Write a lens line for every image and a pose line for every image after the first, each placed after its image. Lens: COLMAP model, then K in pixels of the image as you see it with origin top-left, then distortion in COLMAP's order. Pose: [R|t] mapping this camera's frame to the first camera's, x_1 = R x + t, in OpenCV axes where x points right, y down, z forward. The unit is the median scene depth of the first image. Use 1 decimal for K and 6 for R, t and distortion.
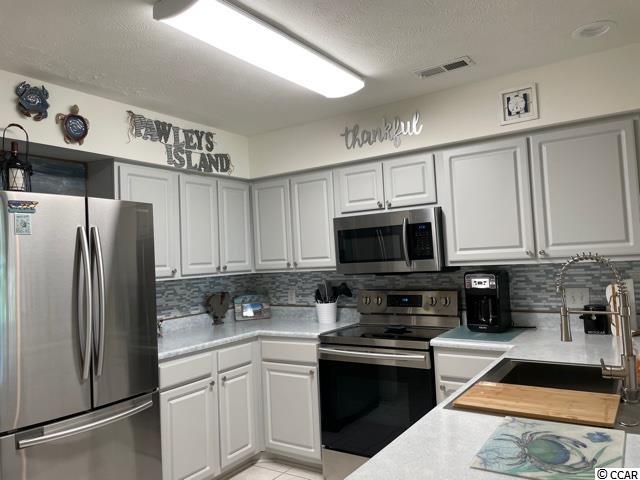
lens RADIAL K [[486.5, 0, 320.2], [0, 486.5, 236.3], [0, 0, 1]] dist [0.097997, -0.144545]
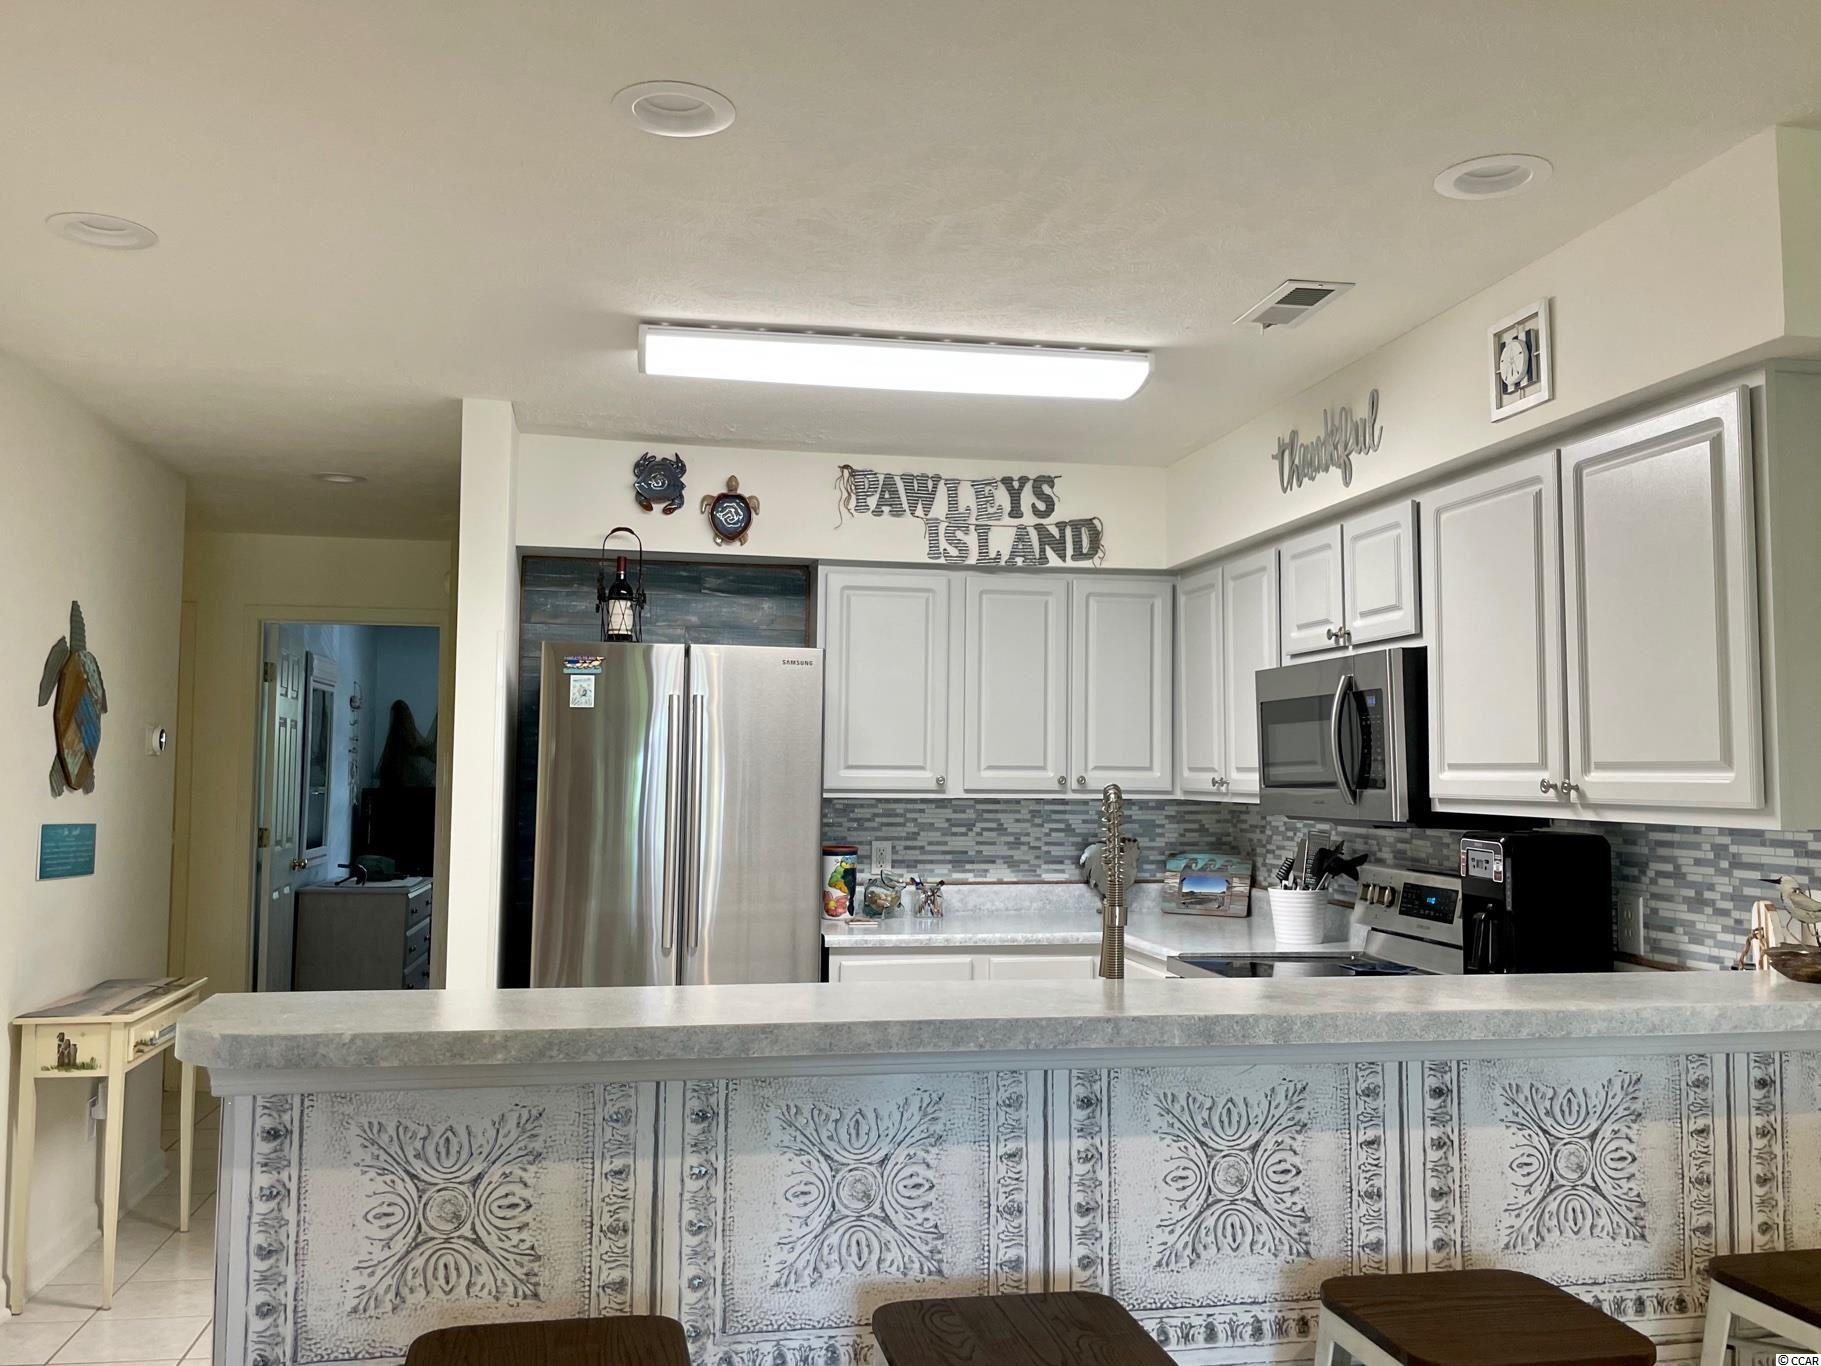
lens RADIAL K [[1536.3, 0, 914.7], [0, 1536.3, 672.7], [0, 0, 1]] dist [0.117633, -0.214754]
pose [[0.695360, 0.008197, -0.718615, 0.785986], [-0.007731, 0.999962, 0.003925, -0.040889], [0.718620, 0.002827, 0.695397, -0.067705]]
